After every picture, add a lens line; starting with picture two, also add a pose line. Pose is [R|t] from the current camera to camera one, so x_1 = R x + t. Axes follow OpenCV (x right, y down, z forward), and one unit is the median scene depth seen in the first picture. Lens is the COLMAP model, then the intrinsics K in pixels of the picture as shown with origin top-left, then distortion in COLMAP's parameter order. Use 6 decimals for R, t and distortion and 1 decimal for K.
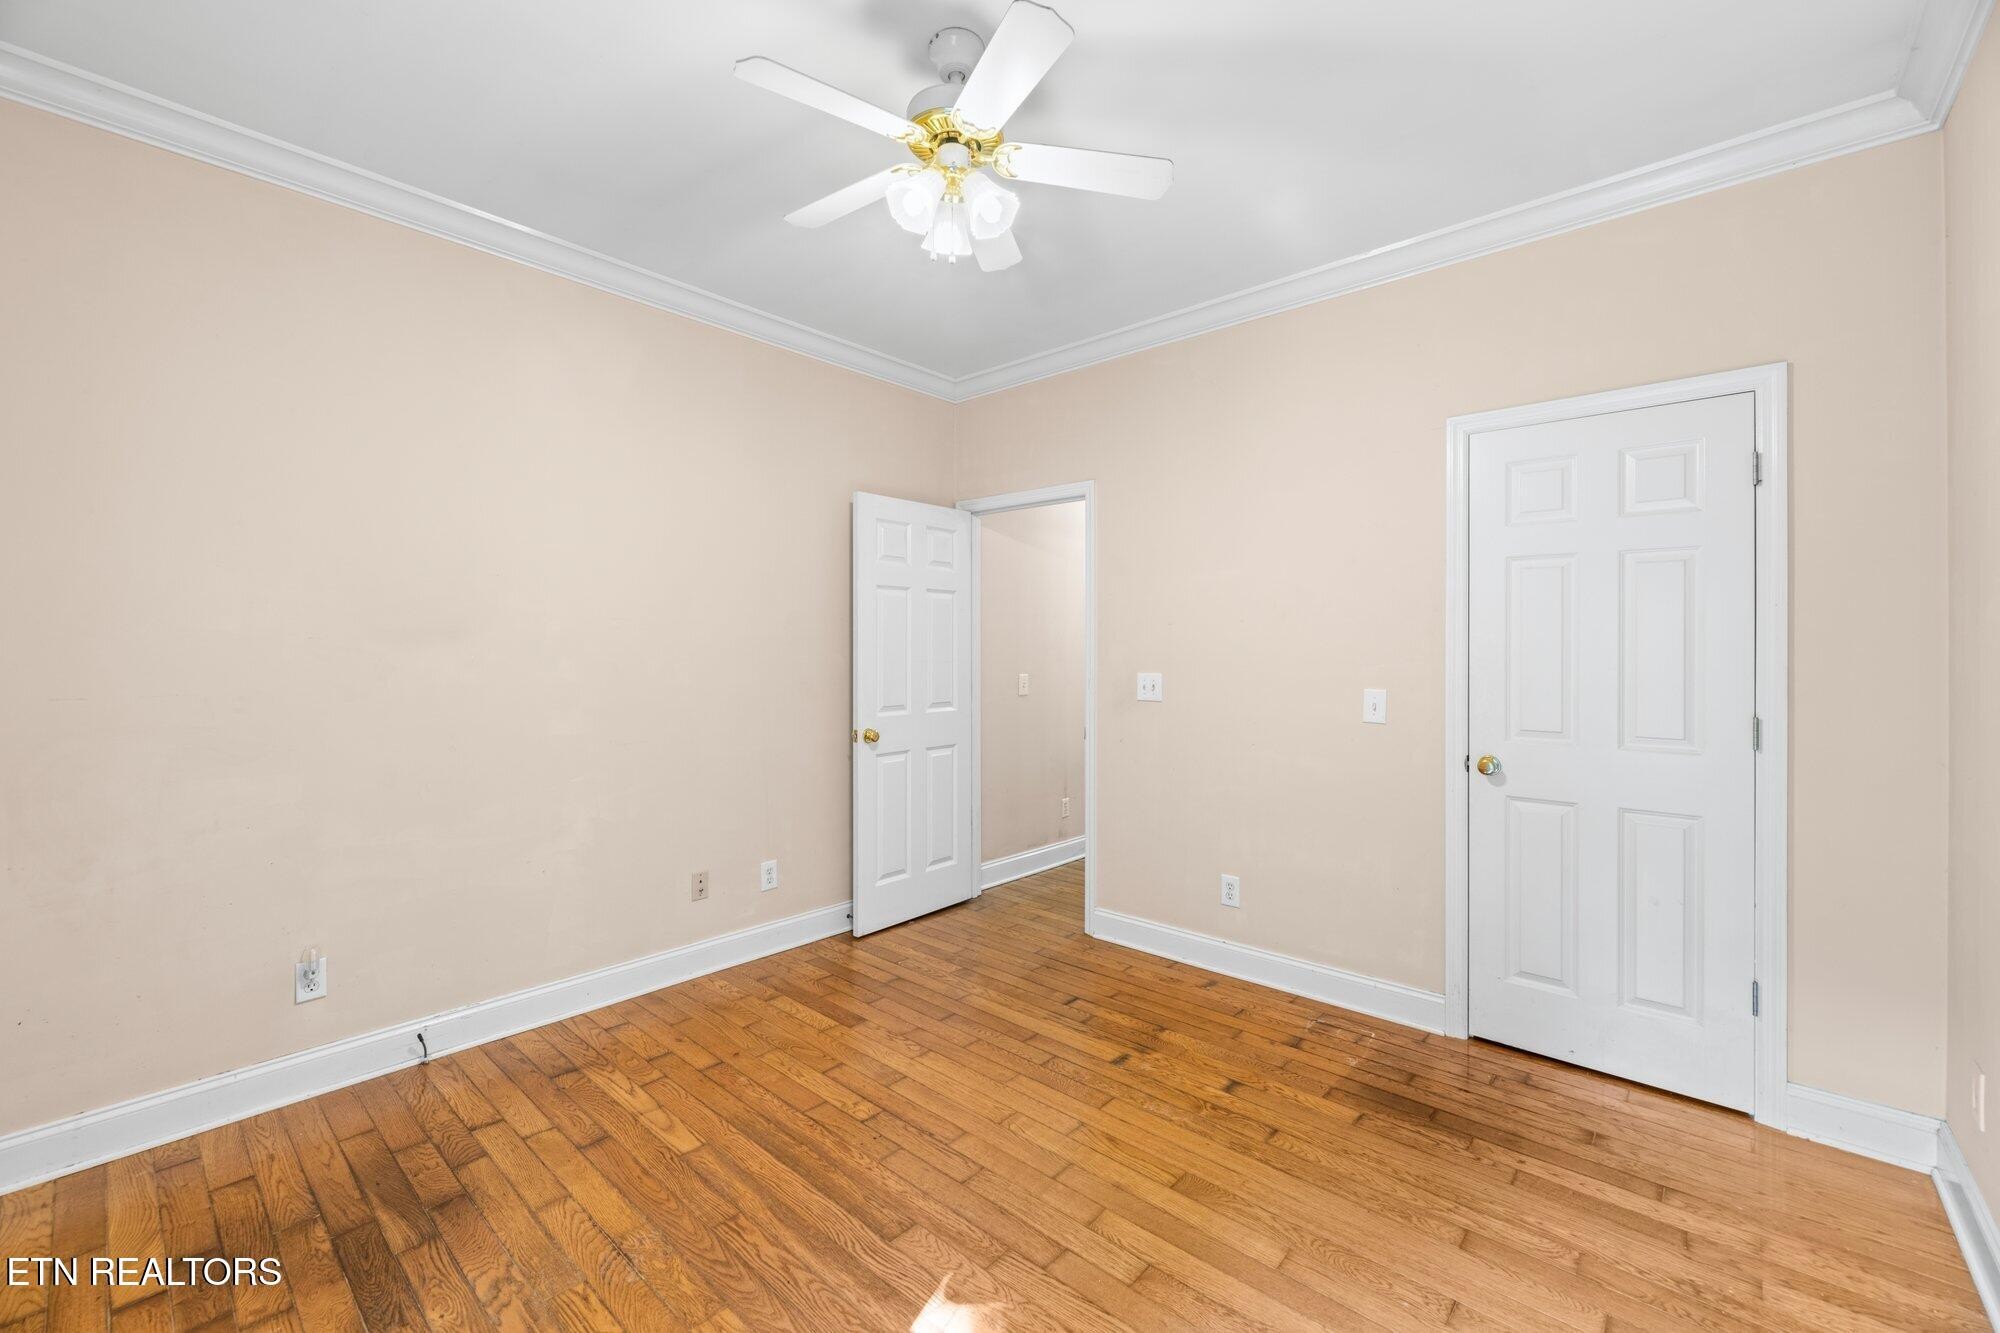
lens RADIAL K [[815.4, 0, 999.3], [0, 815.4, 655.6], [0, 0, 1]] dist [-0.002071, 0.000046]
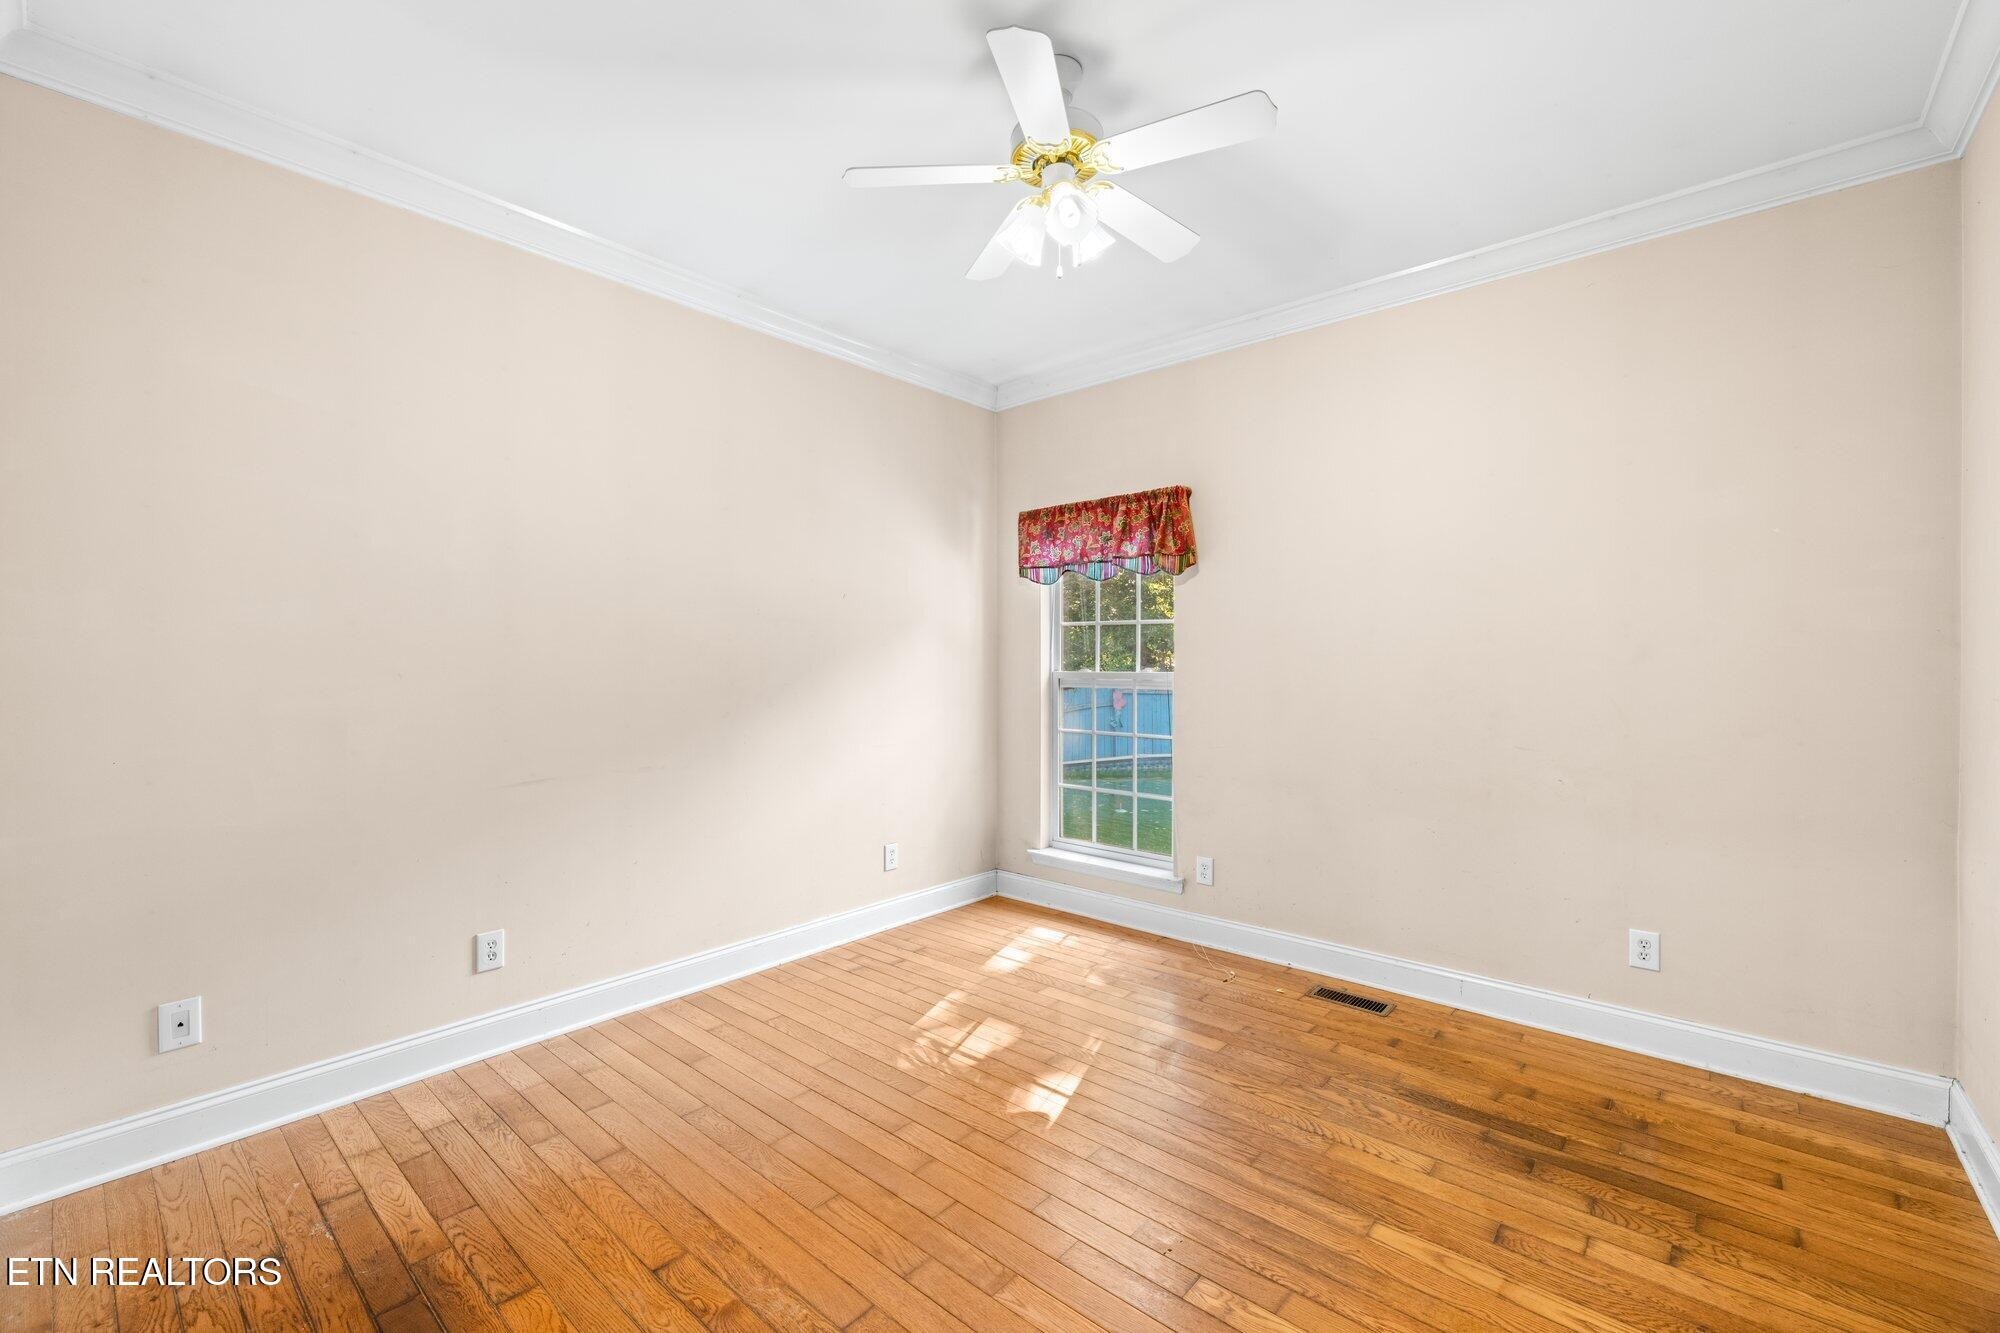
lens RADIAL K [[815.4, 0, 1001.4], [0, 815.4, 660.5], [0, 0, 1]] dist [-0.002071, 0.000046]
pose [[-0.999870, -0.002212, -0.015982, 0.029803], [-0.002408, 0.999922, 0.012239, -0.001600], [0.015953, 0.012275, -0.999797, 1.886566]]
